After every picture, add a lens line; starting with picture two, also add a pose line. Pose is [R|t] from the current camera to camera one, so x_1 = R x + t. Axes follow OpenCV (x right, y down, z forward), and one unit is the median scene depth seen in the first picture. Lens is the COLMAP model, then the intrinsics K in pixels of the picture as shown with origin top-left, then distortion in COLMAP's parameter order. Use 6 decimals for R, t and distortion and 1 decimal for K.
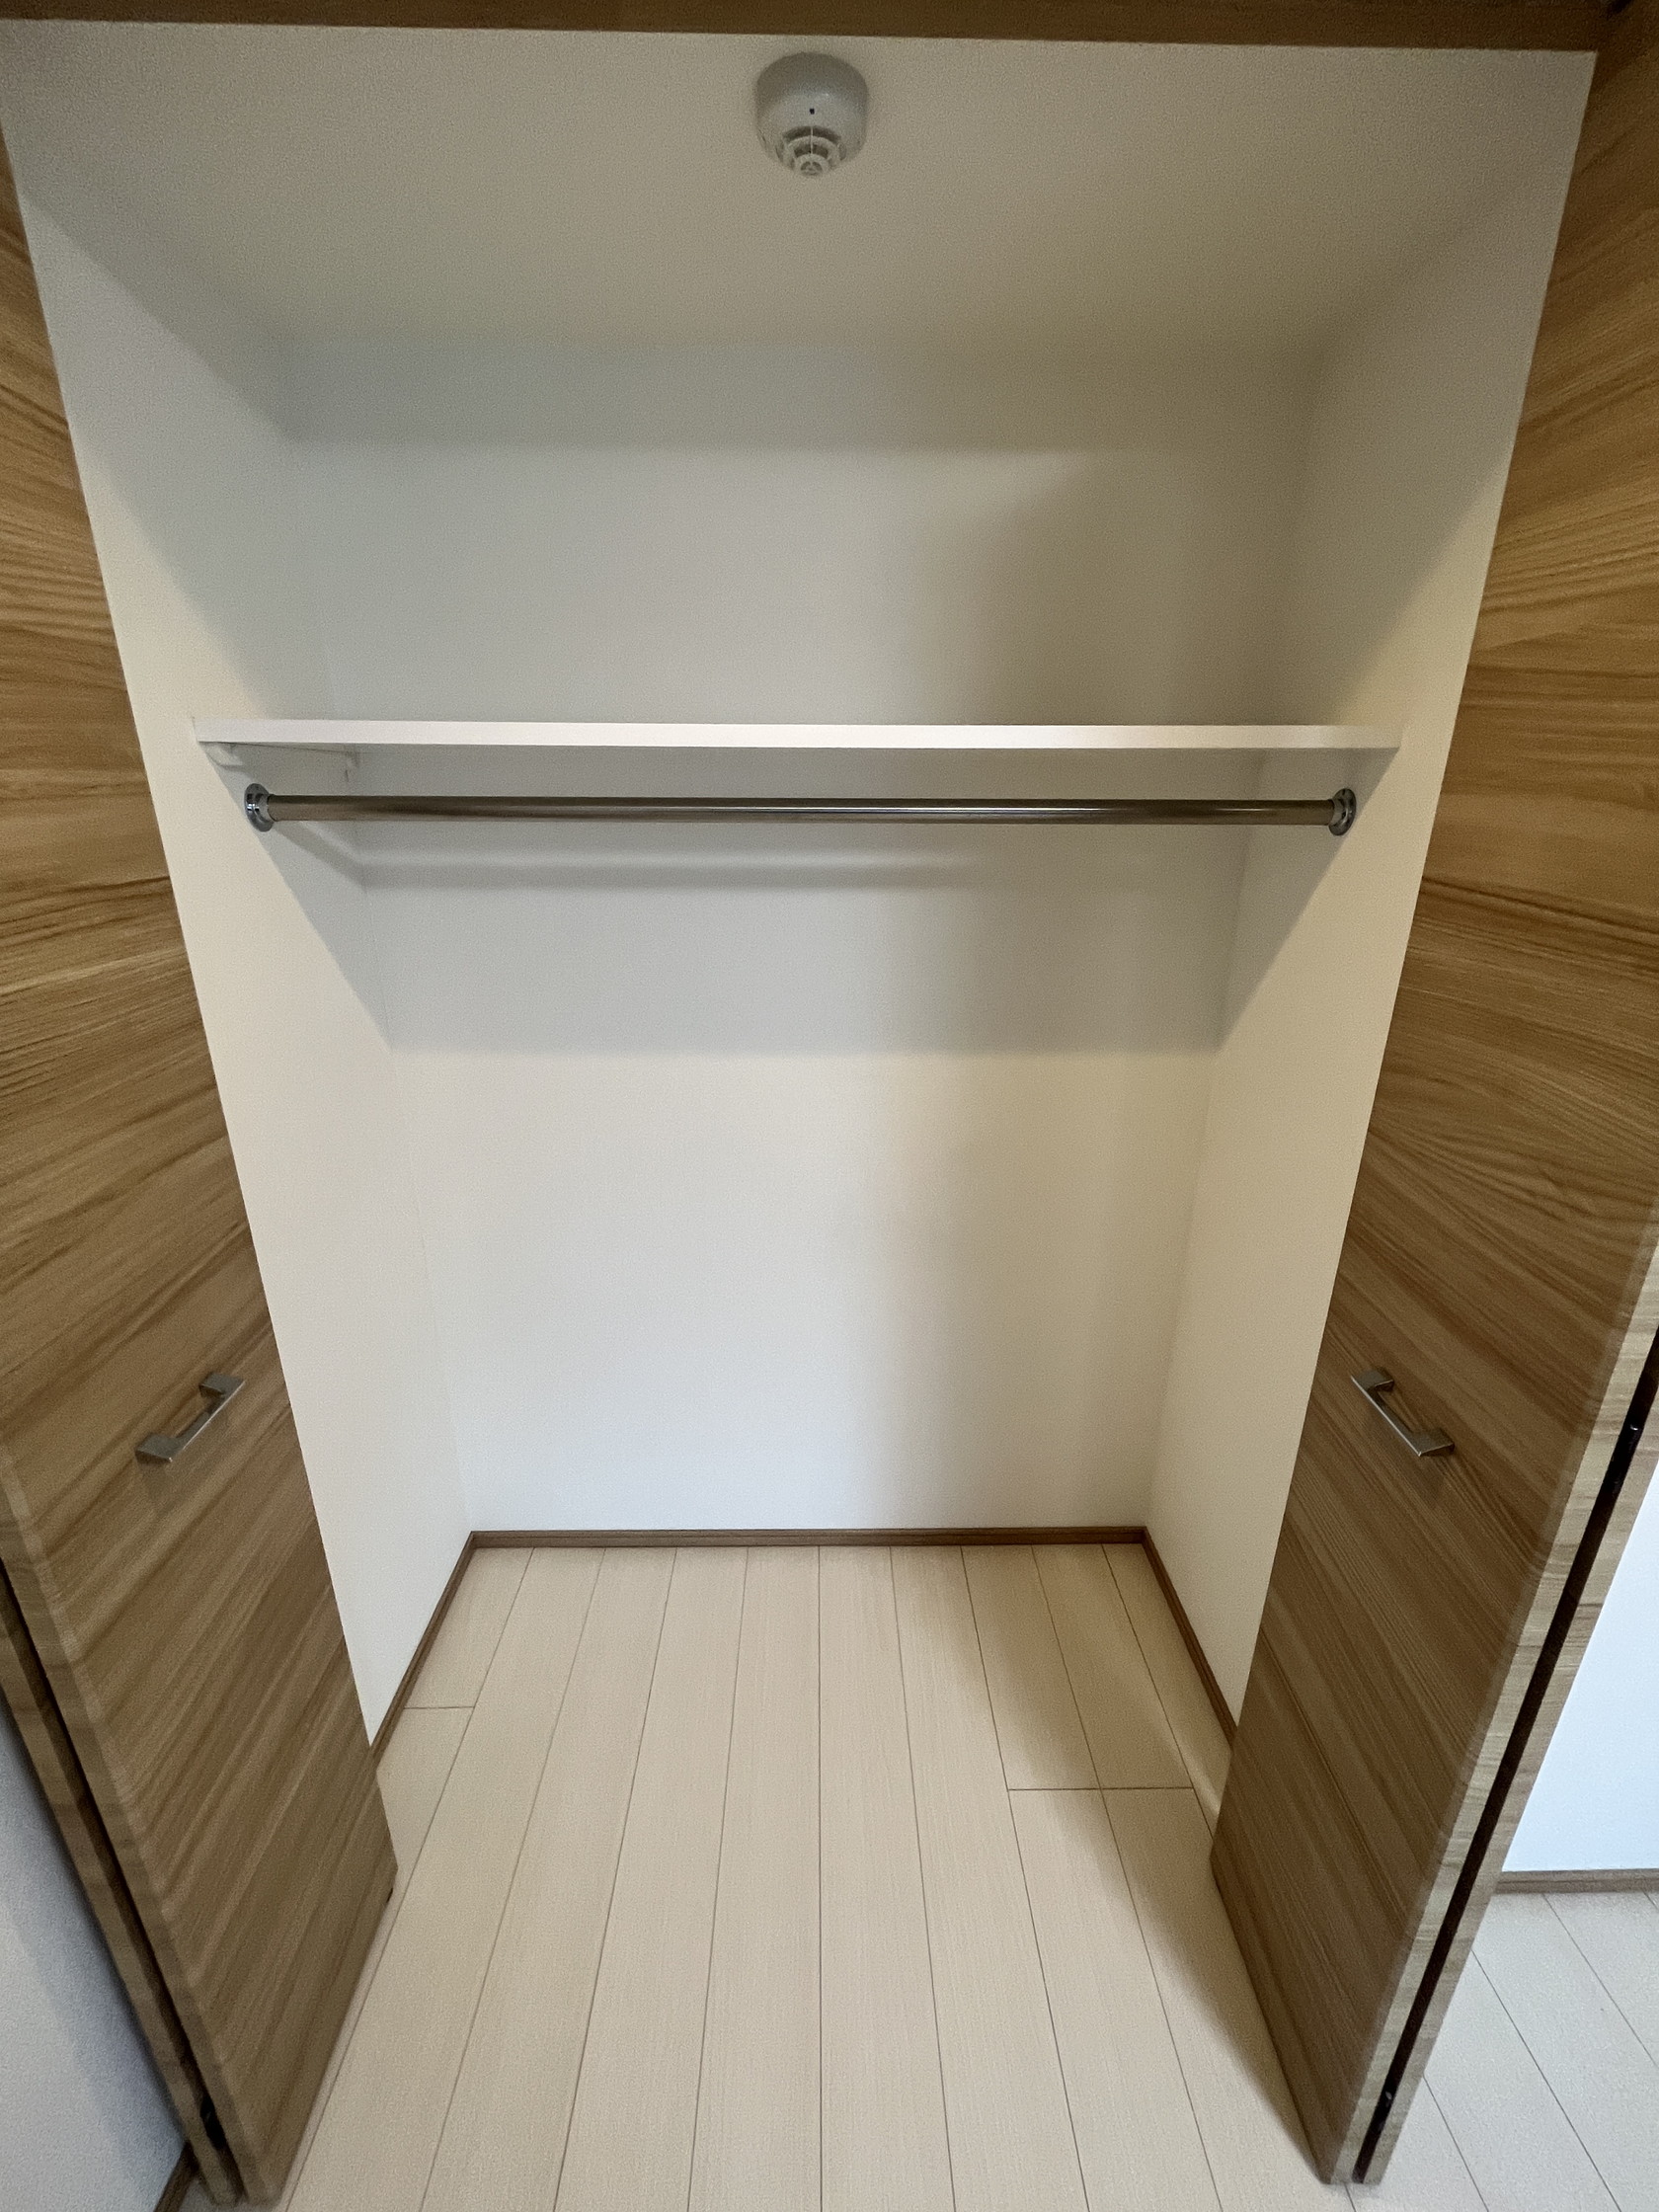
lens RADIAL K [[897.3, 0, 830.0], [0, 897.3, 1109.0], [0, 0, 1]] dist [0.002159, 0.000611]
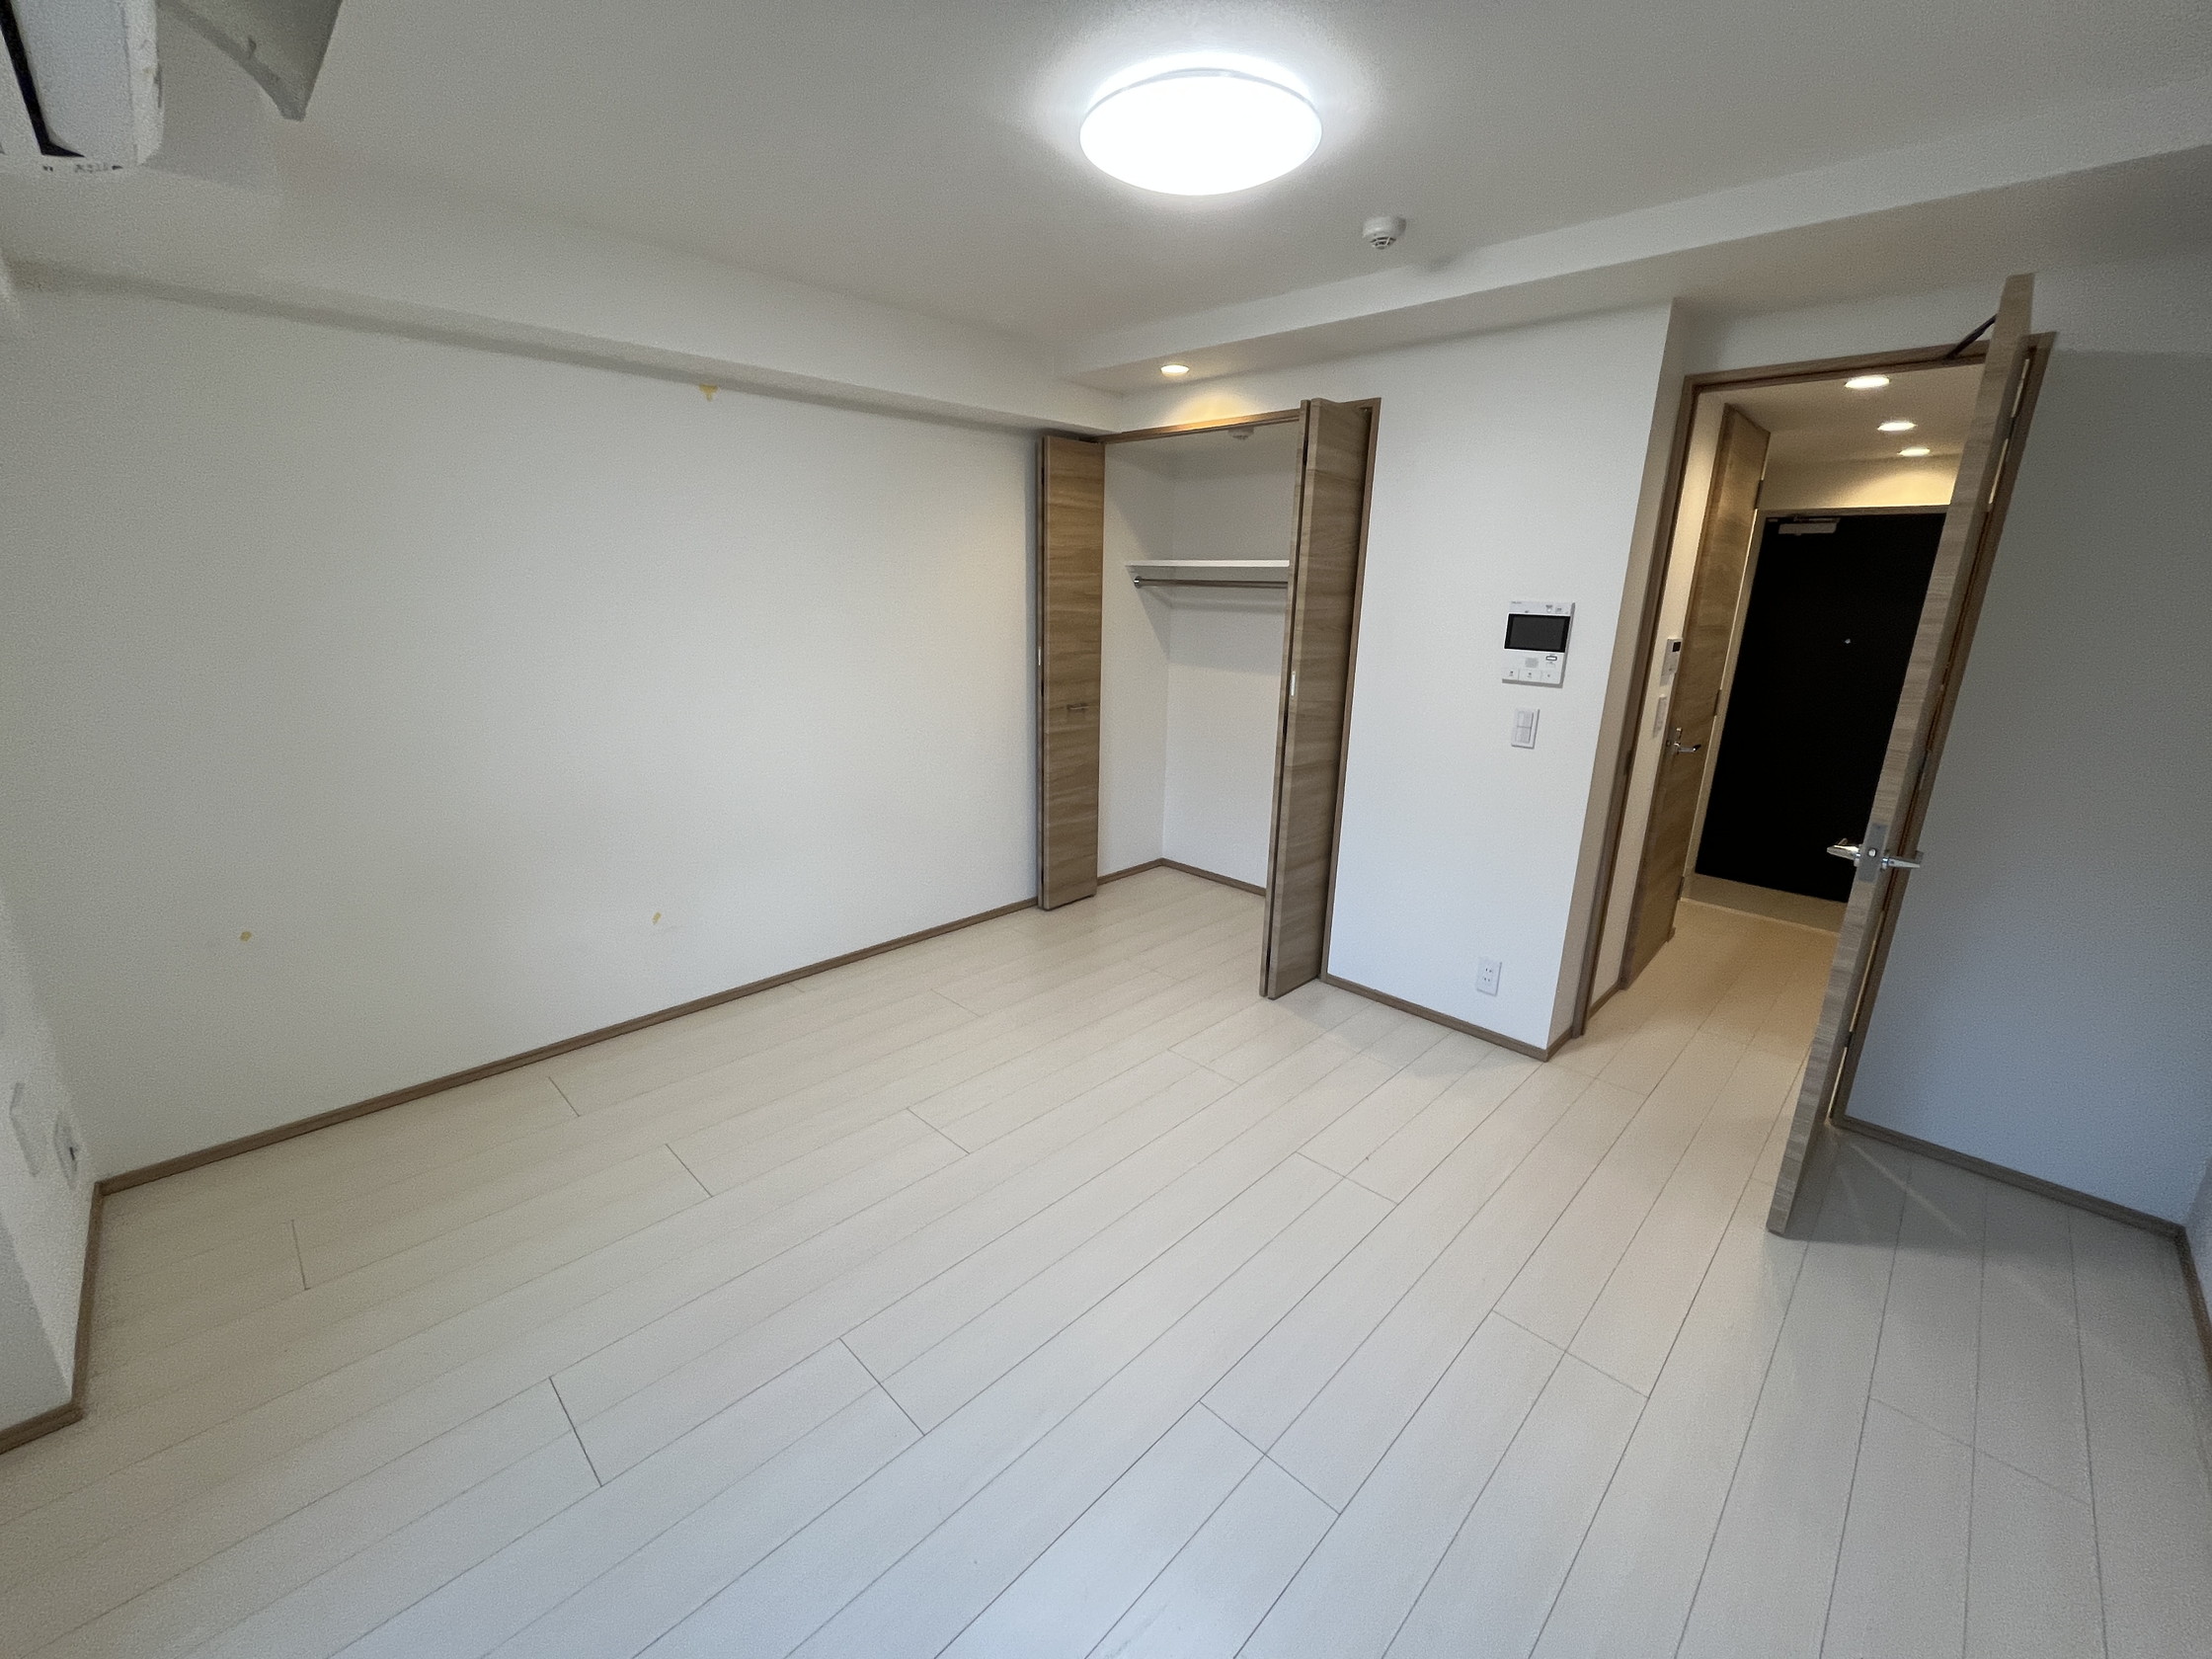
lens RADIAL K [[897.3, 0, 1105.2], [0, 897.3, 830.8], [0, 0, 1]] dist [0.002159, 0.000611]
pose [[0.696329, 0.200889, -0.689035, 1.800196], [-0.254354, 0.966792, 0.024822, 0.533948], [0.671141, 0.157975, 0.724302, -1.436856]]
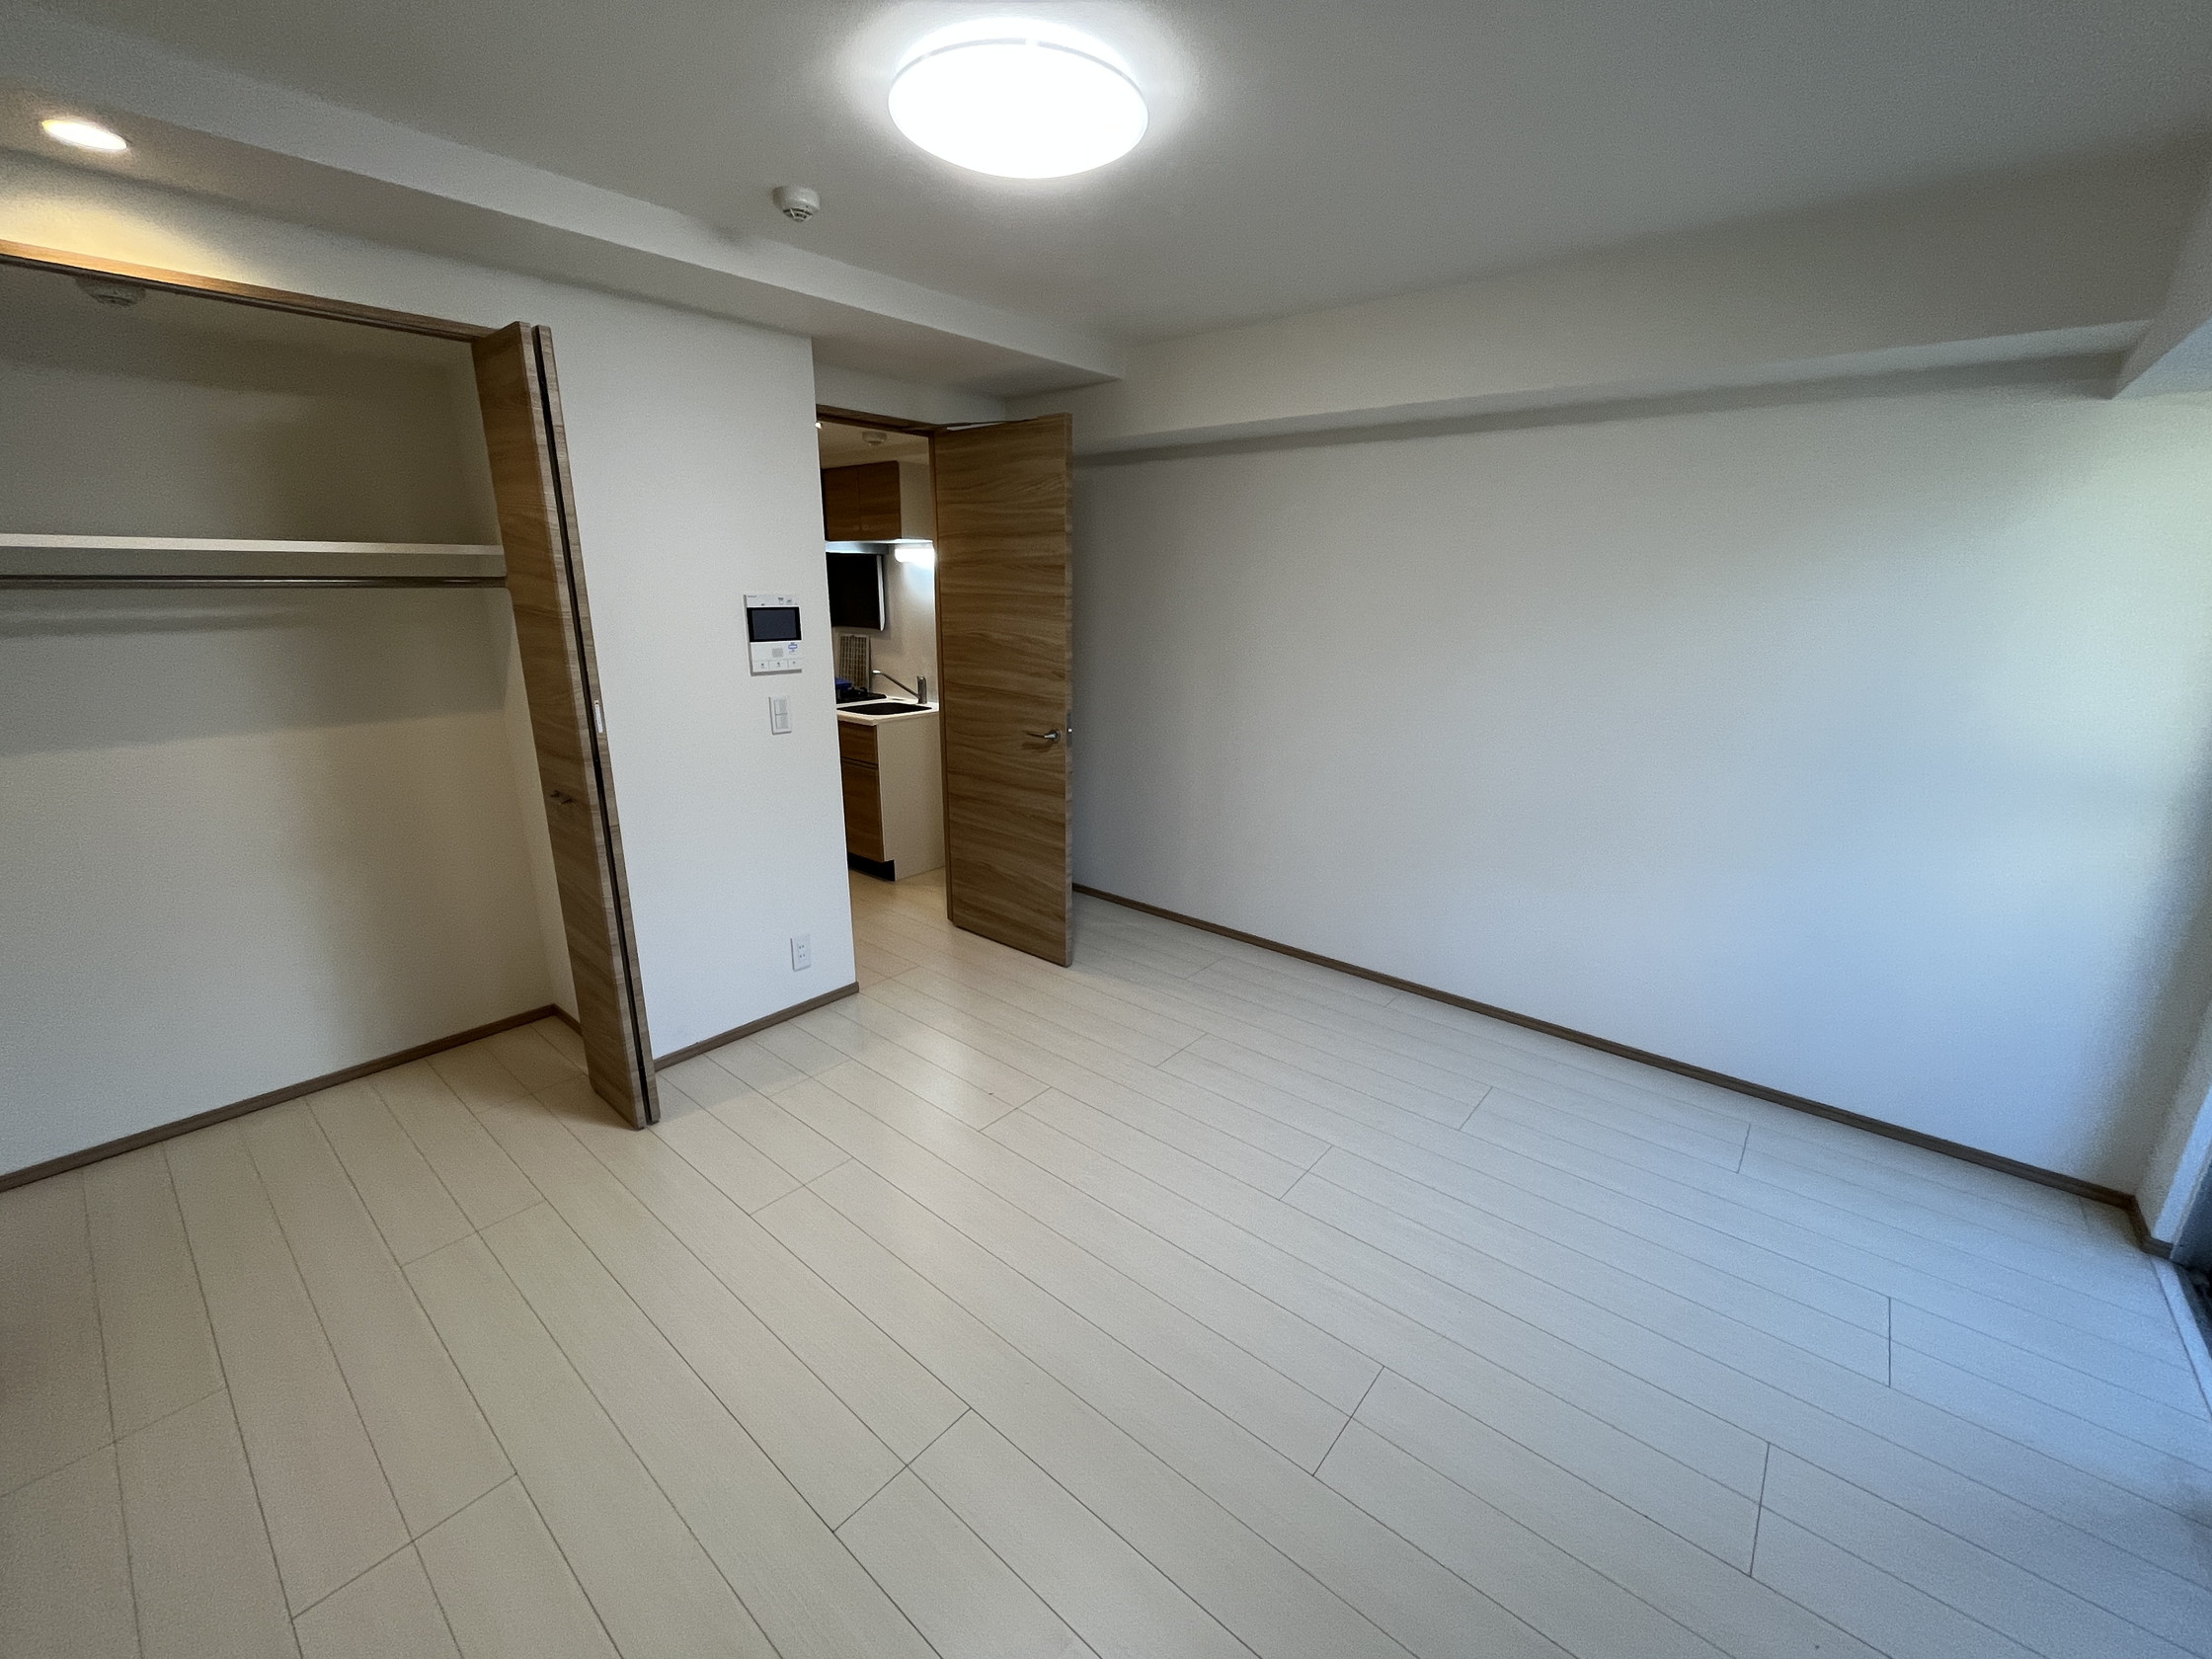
lens RADIAL K [[897.3, 0, 1102.6], [0, 897.3, 835.9], [0, 0, 1]] dist [0.002159, 0.000611]
pose [[0.667241, -0.203215, 0.716585, -0.155453], [0.247018, 0.967988, 0.044502, 0.490181], [-0.702689, 0.147316, 0.696079, -1.350953]]
